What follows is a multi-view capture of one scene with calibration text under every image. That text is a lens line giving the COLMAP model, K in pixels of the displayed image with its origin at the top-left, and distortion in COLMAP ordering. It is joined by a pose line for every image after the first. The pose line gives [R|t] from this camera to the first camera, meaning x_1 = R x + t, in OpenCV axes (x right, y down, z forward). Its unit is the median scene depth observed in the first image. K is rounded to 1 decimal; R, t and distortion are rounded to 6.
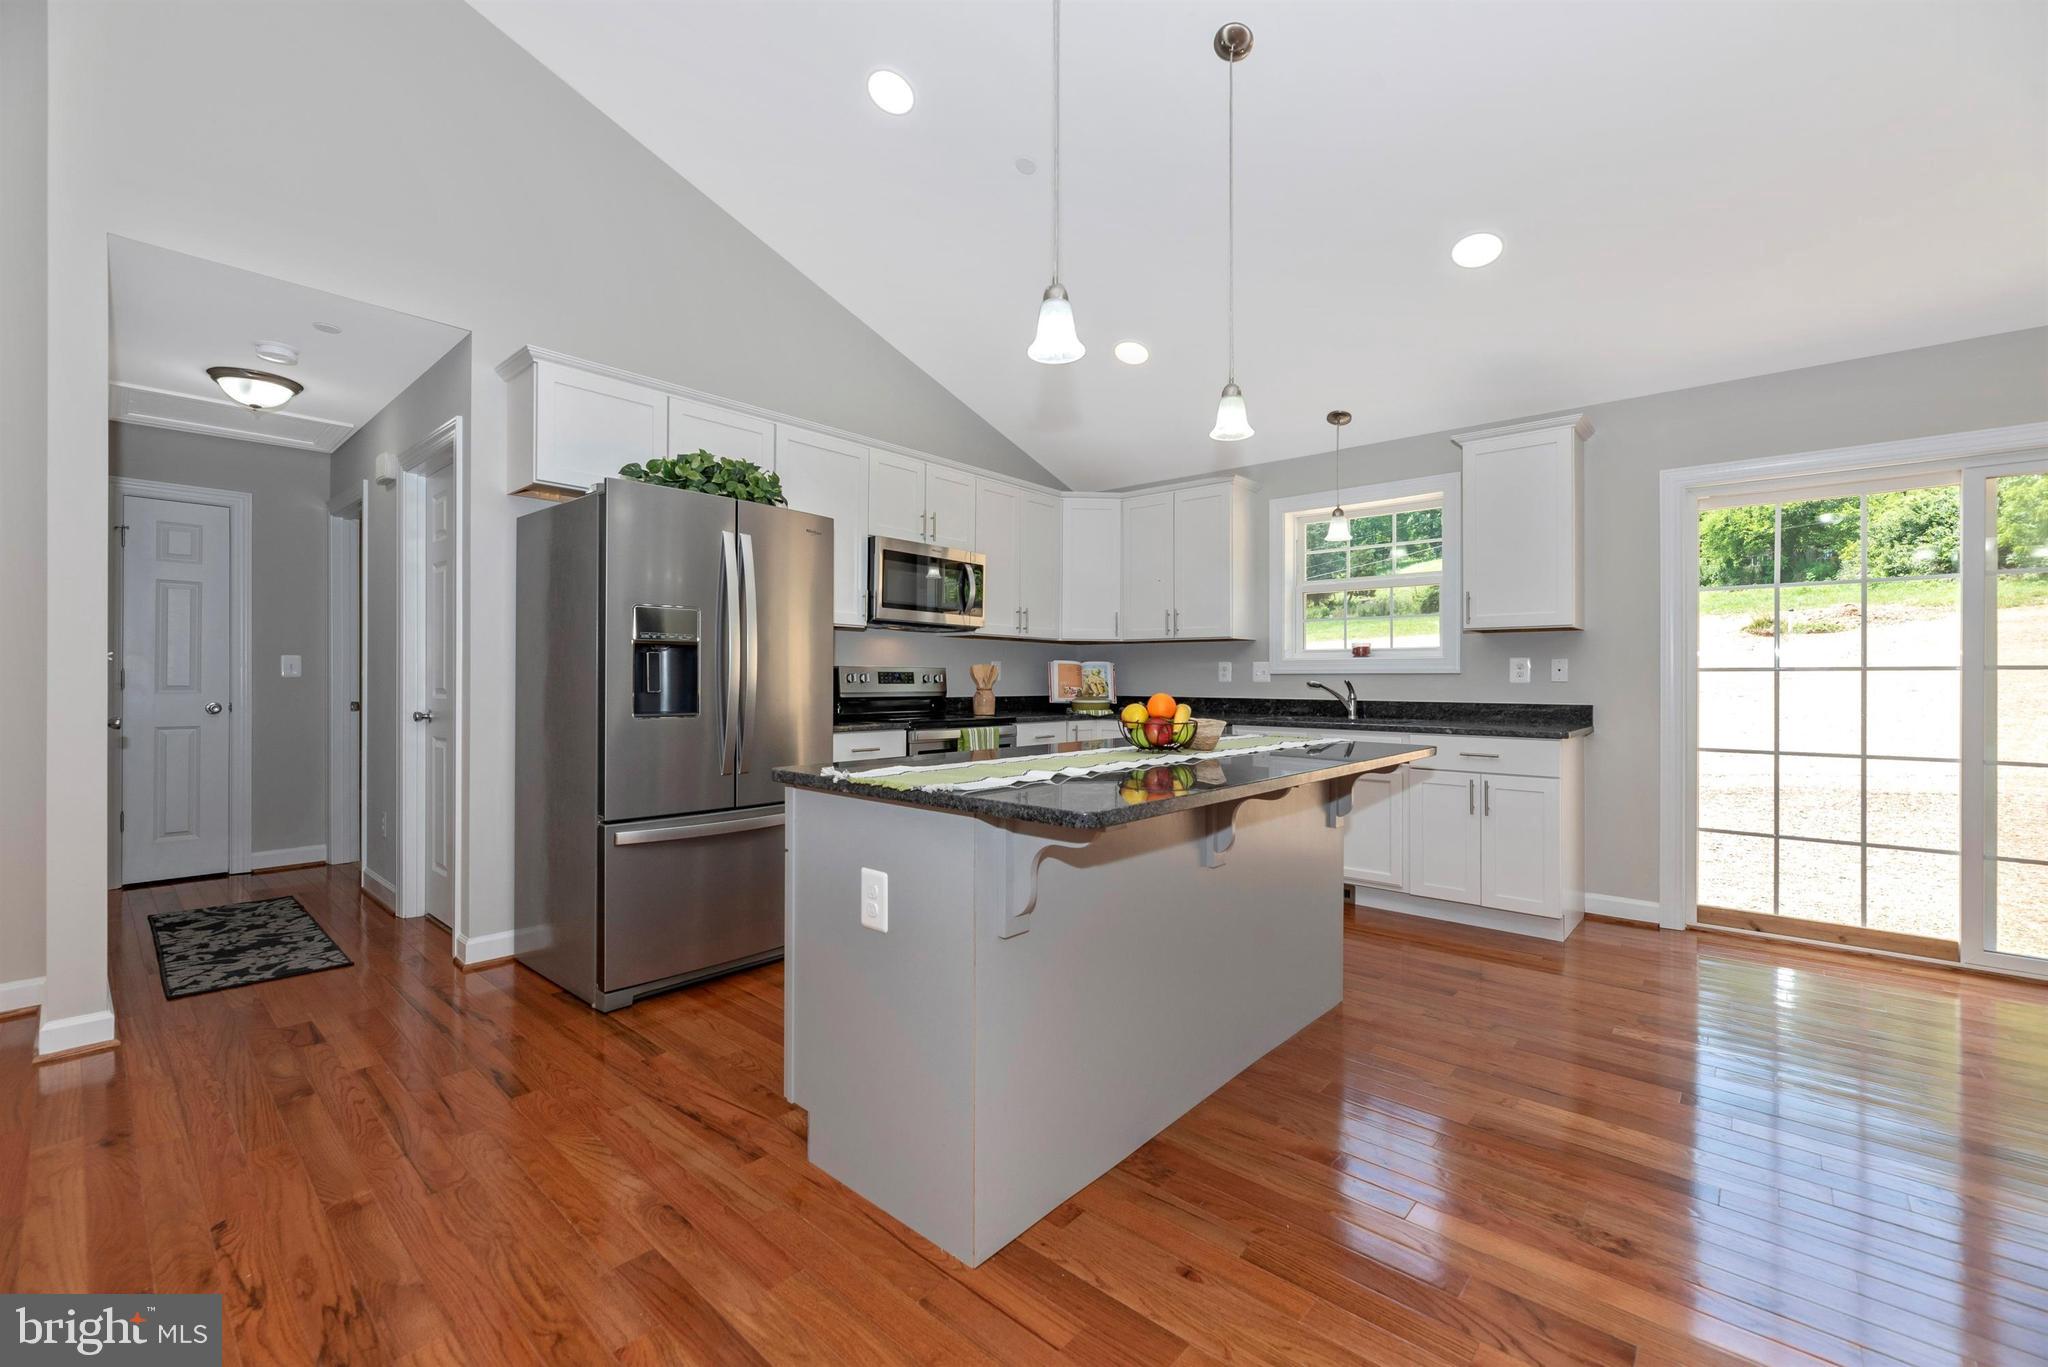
lens RADIAL K [[846.3, 0, 1015.7], [0, 846.3, 664.7], [0, 0, 1]] dist [-0.003003, 0.000775]
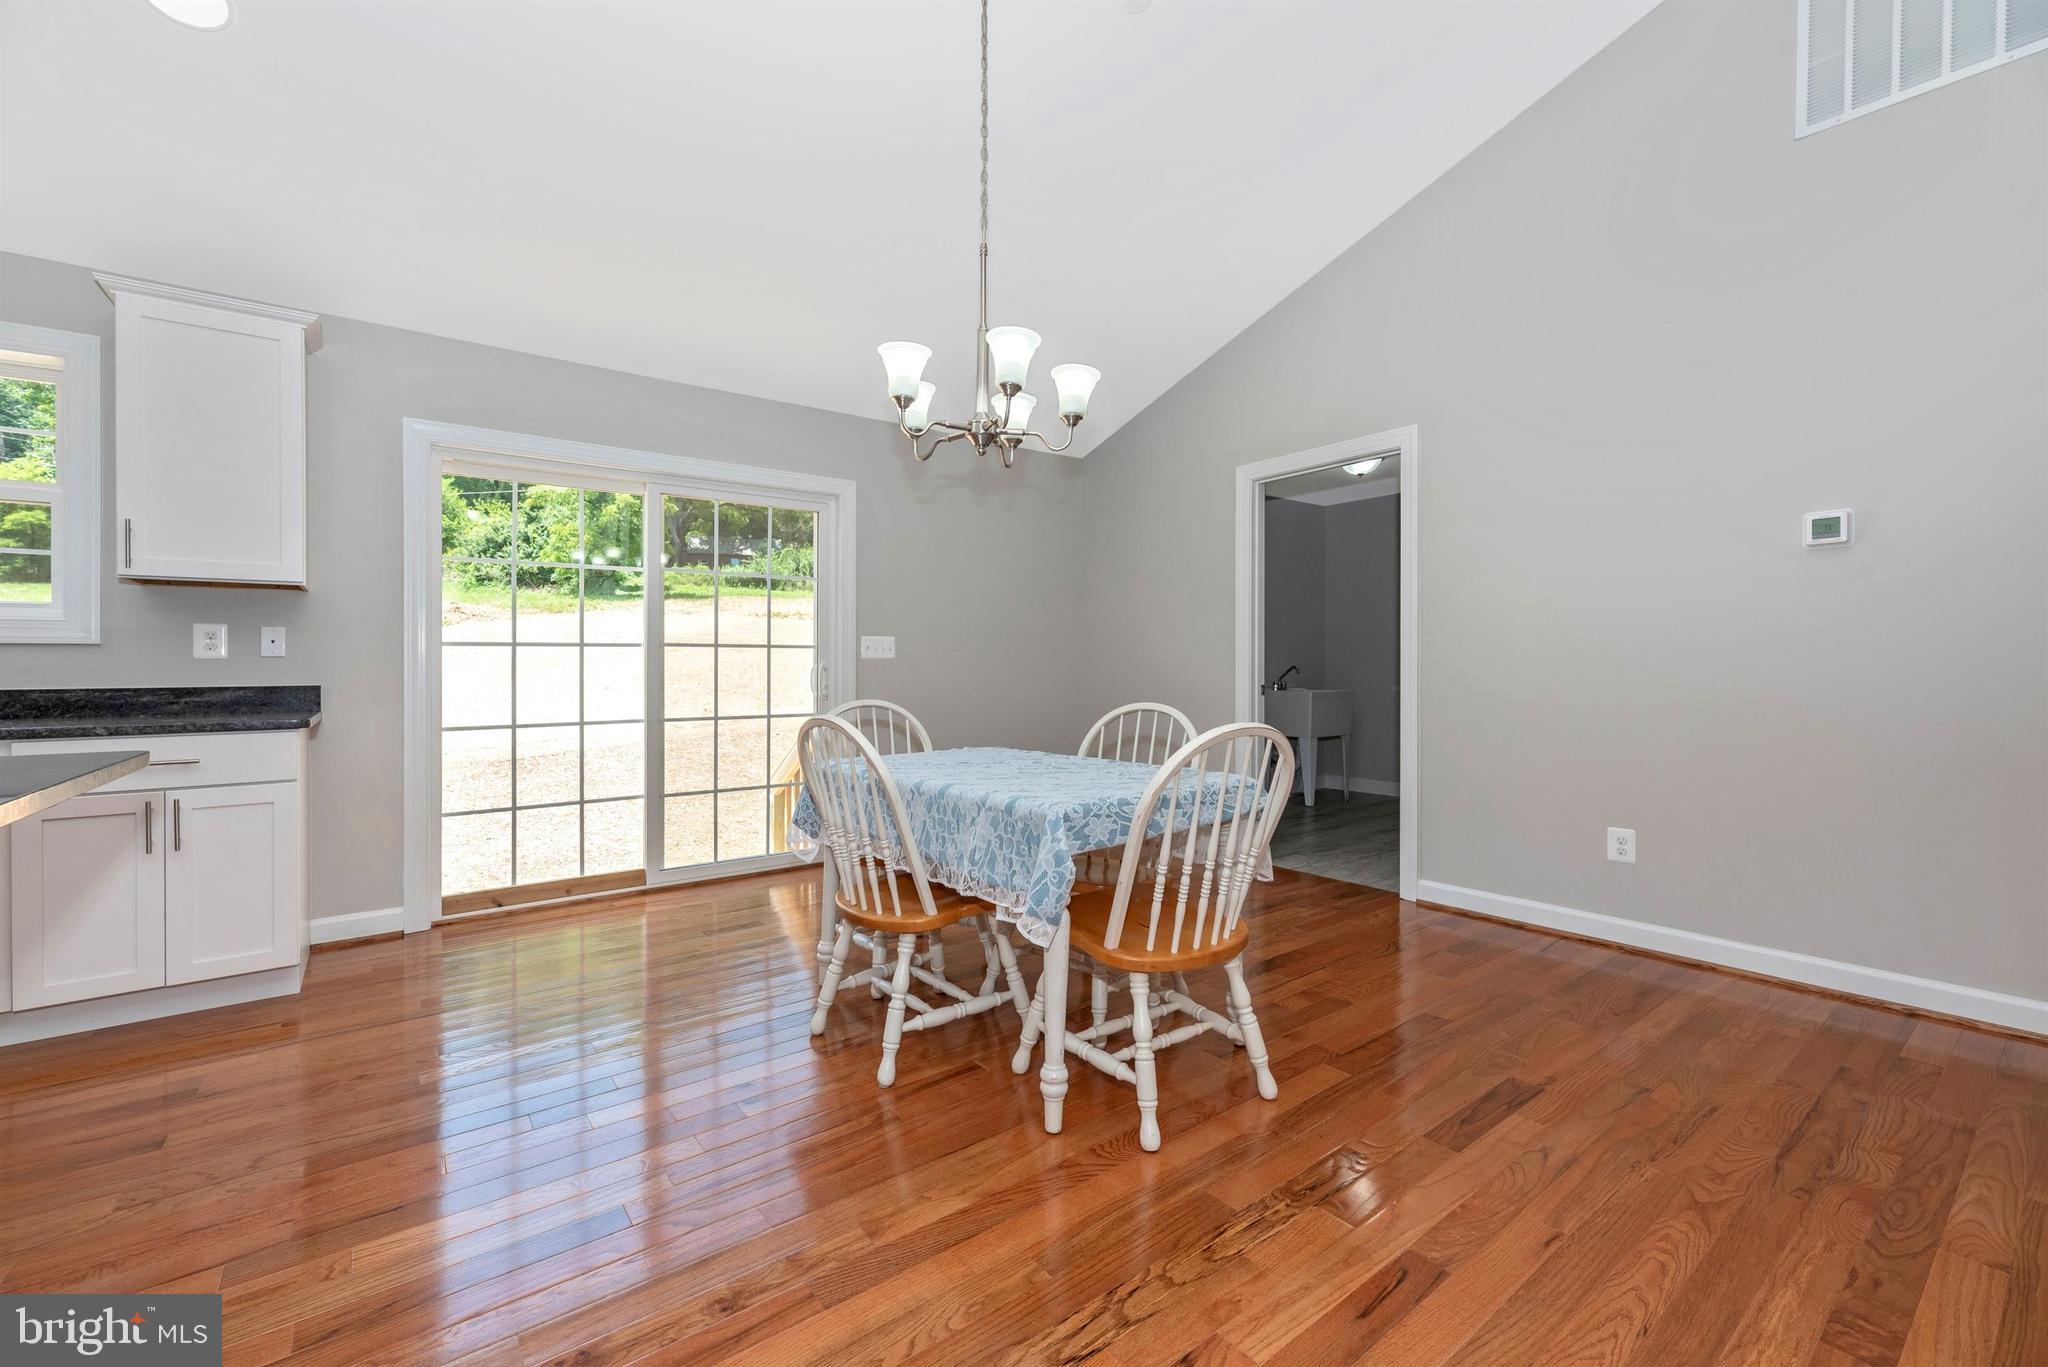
lens RADIAL K [[846.3, 0, 1014.6], [0, 846.3, 673.9], [0, 0, 1]] dist [-0.003003, 0.000775]
pose [[0.192442, -0.012292, 0.981231, 0.020627], [-0.008388, 0.999864, 0.014170, 0.020321], [-0.981272, -0.010957, 0.192313, 0.200878]]
